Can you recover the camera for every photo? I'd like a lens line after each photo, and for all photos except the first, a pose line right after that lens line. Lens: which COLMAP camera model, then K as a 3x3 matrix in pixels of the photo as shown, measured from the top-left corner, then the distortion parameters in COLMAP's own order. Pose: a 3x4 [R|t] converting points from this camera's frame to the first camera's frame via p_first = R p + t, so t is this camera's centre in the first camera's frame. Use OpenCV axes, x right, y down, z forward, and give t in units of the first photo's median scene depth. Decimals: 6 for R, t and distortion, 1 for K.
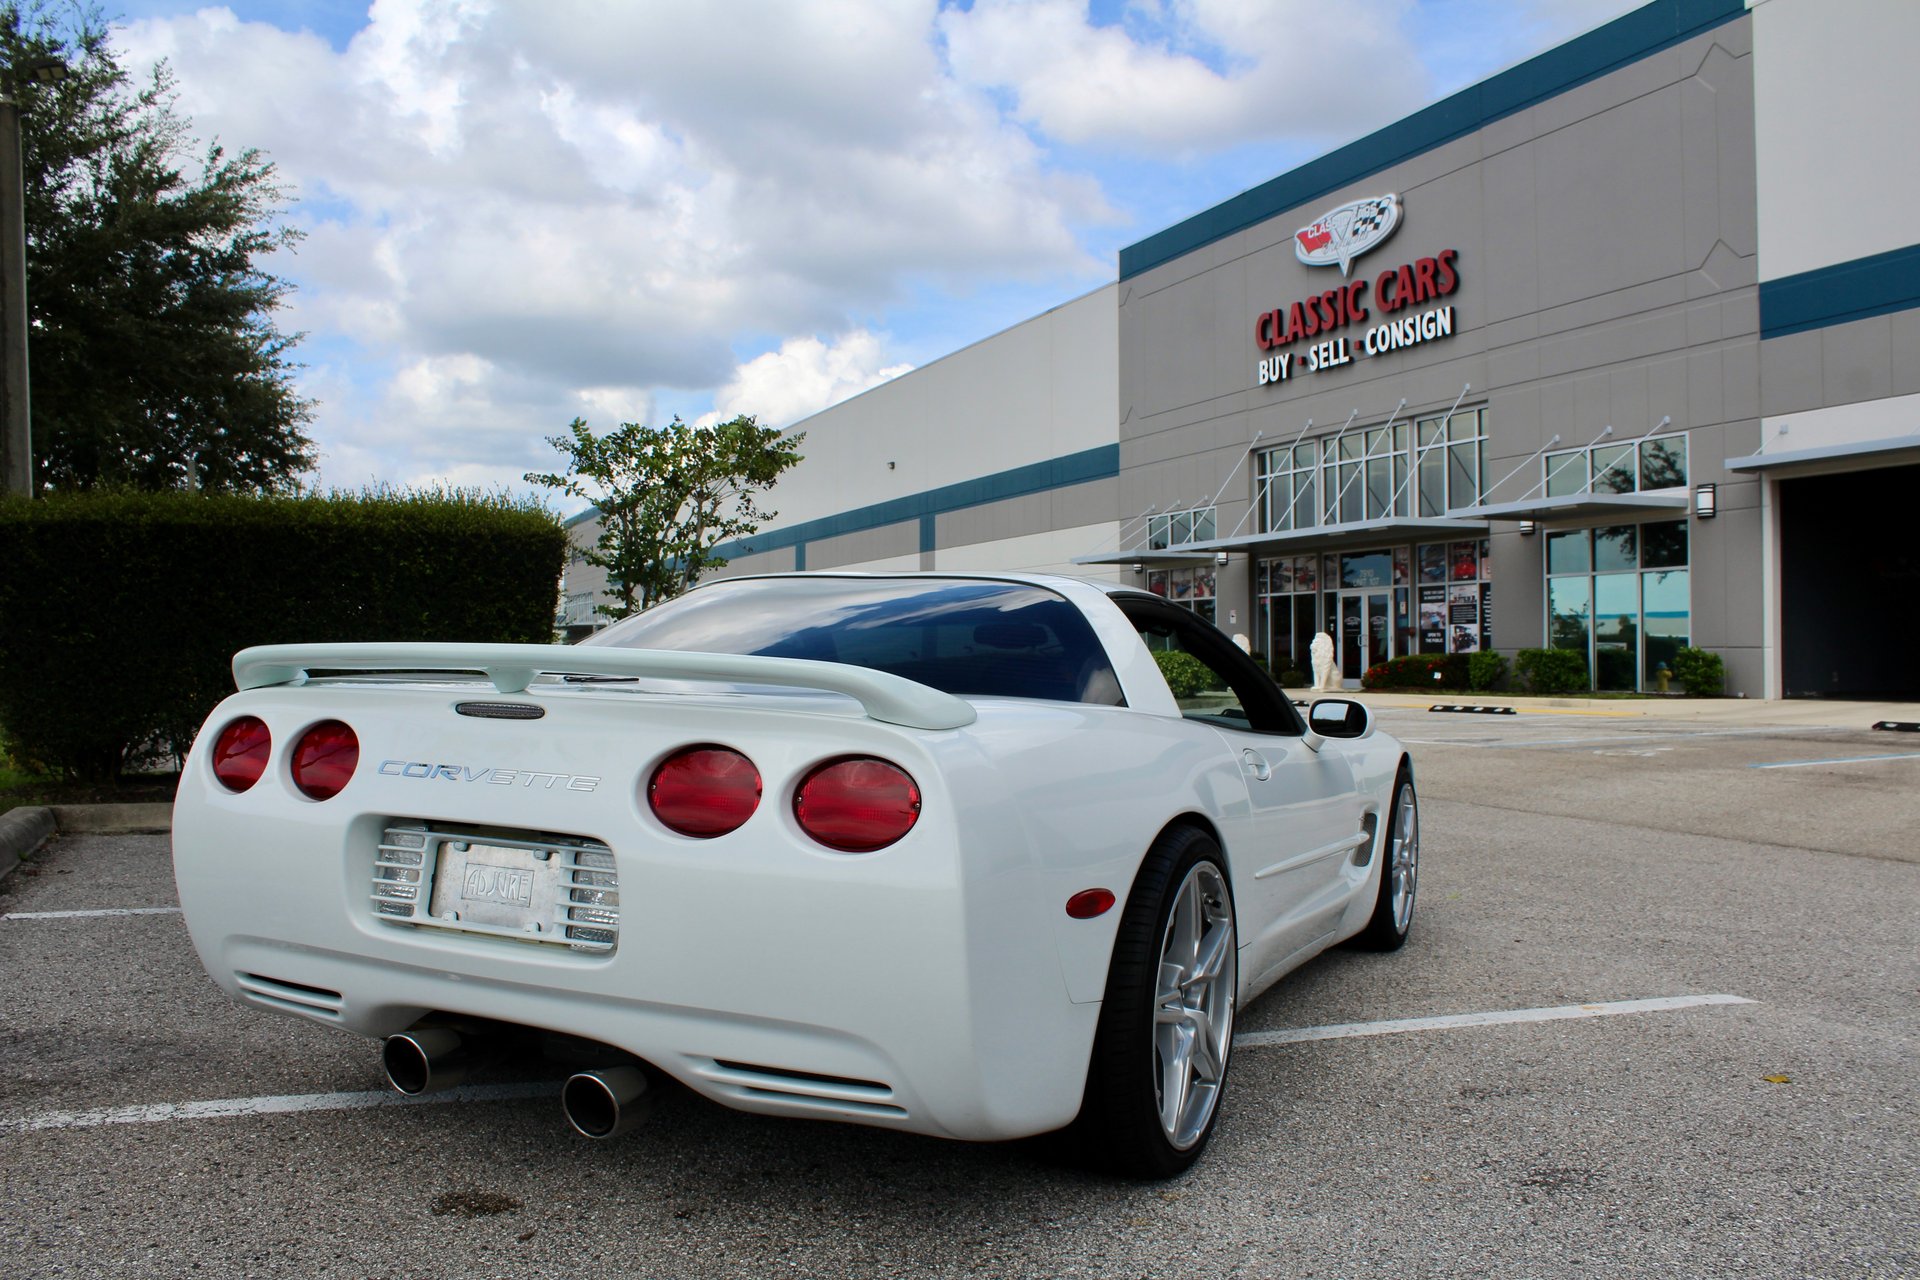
lens RADIAL K [[1599.2, 0, 957.0], [0, 1599.2, 648.3], [0, 0, 1]] dist [-0.165839, 0.142988]
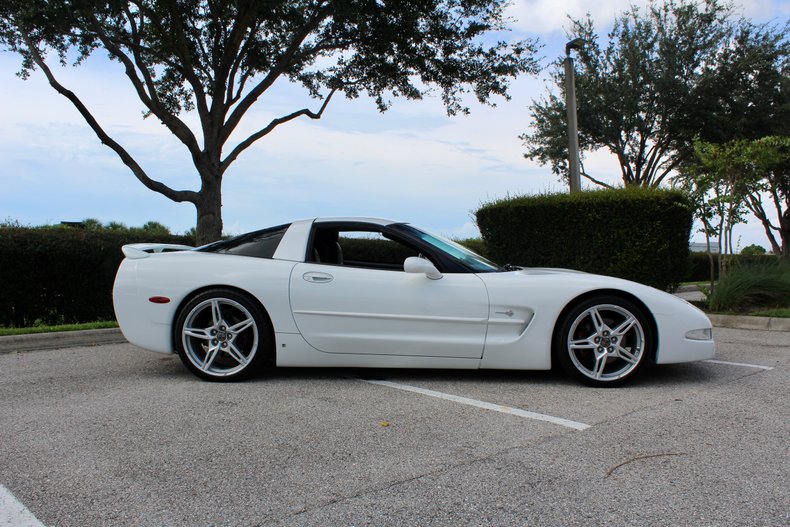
lens RADIAL K [[737.9, 0, 389.6], [0, 737.9, 270.3], [0, 0, 1]] dist [-0.101167, 0.000000]
pose [[0.354400, 0.008920, -0.935051, 0.628062], [0.009299, 0.999871, 0.013062, 0.017320], [0.935048, -0.013324, 0.354272, 0.257861]]
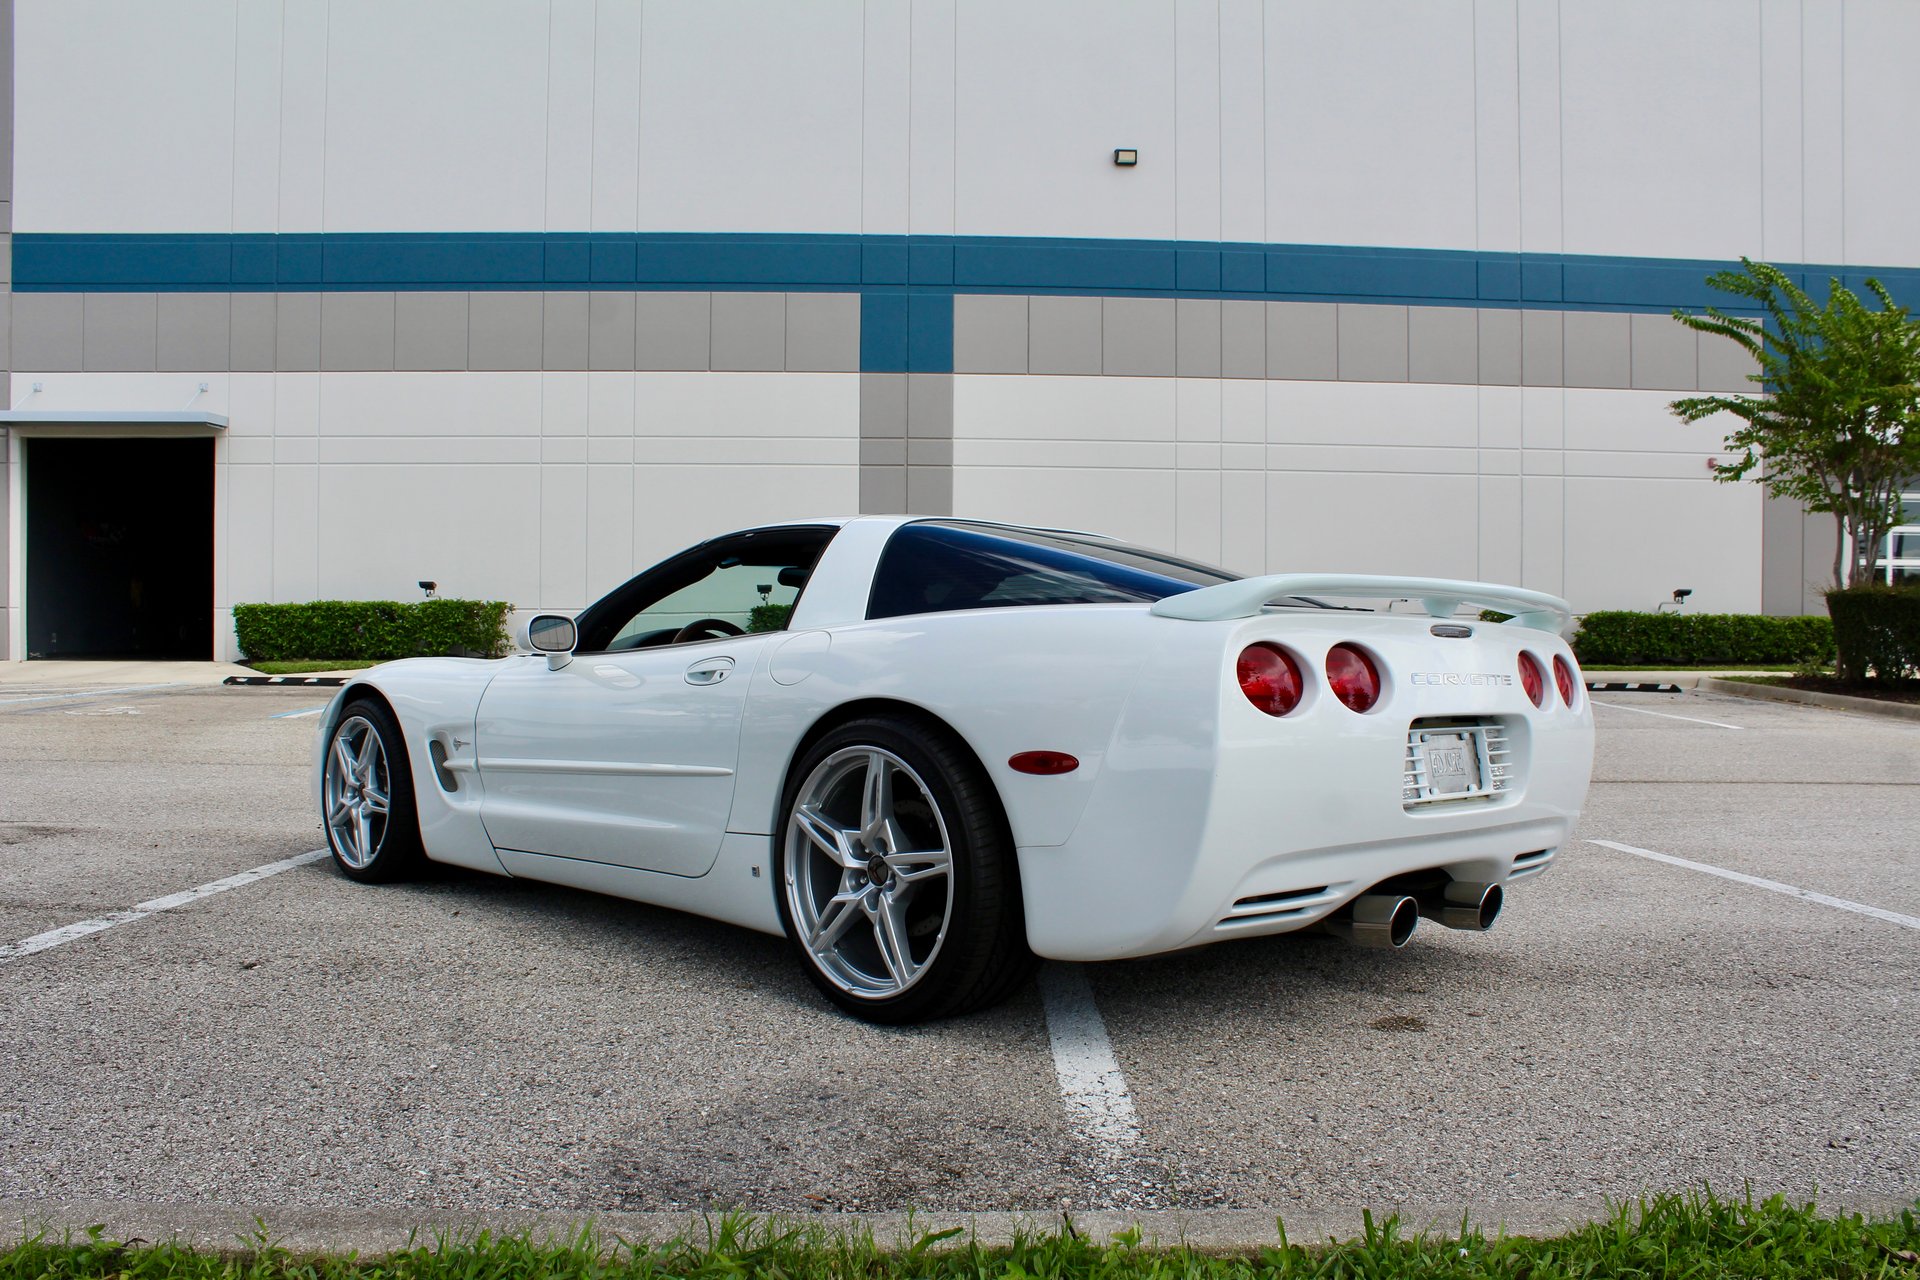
lens RADIAL K [[1599.2, 0, 953.3], [0, 1599.2, 652.3], [0, 0, 1]] dist [-0.165839, 0.142988]
pose [[0.346680, -0.011247, 0.937916, -0.494585], [-0.012352, 0.999787, 0.016555, 0.011935], [-0.937902, -0.017324, 0.346468, 0.274735]]
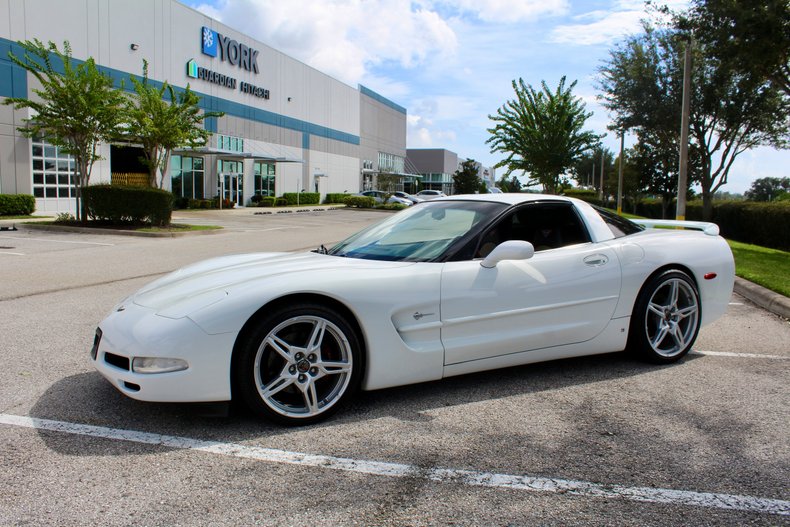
lens RADIAL K [[658.0, 0, 394.9], [0, 658.0, 267.6], [0, 0, 1]] dist [-0.165839, 0.142988]
pose [[-0.787041, -0.074080, 0.612436, -0.274385], [-0.012866, 0.994519, 0.103763, -0.015702], [-0.616766, 0.073786, -0.783681, 0.943158]]
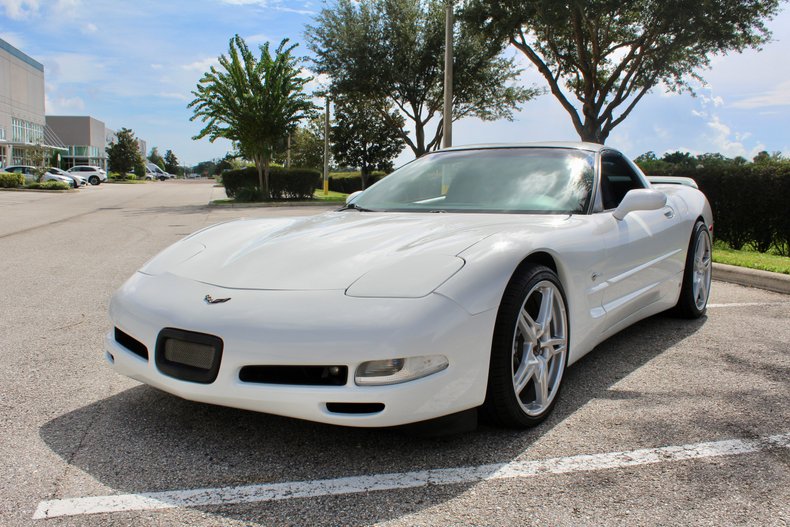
lens RADIAL K [[737.6, 0, 392.1], [0, 737.6, 270.0], [0, 0, 1]] dist [-0.093855, 0.000000]
pose [[-0.983948, -0.031239, 0.175702, -0.007041], [-0.010149, 0.992761, 0.119678, 0.007482], [-0.178168, 0.115974, -0.977142, 1.008571]]
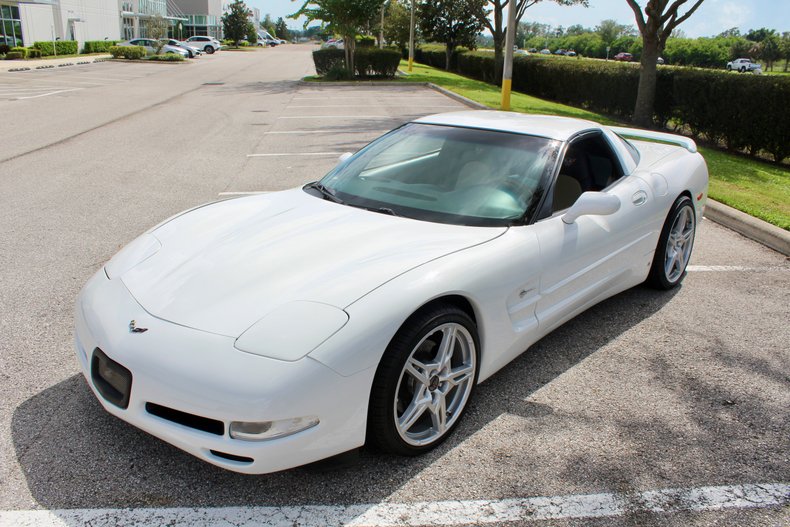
lens RADIAL K [[658.0, 0, 394.2], [0, 658.0, 266.6], [0, 0, 1]] dist [-0.165839, 0.142988]
pose [[-0.951578, -0.124127, 0.281234, -0.073588], [-0.027277, 0.945339, 0.324946, -0.067959], [-0.306196, 0.301540, -0.902949, 0.949014]]
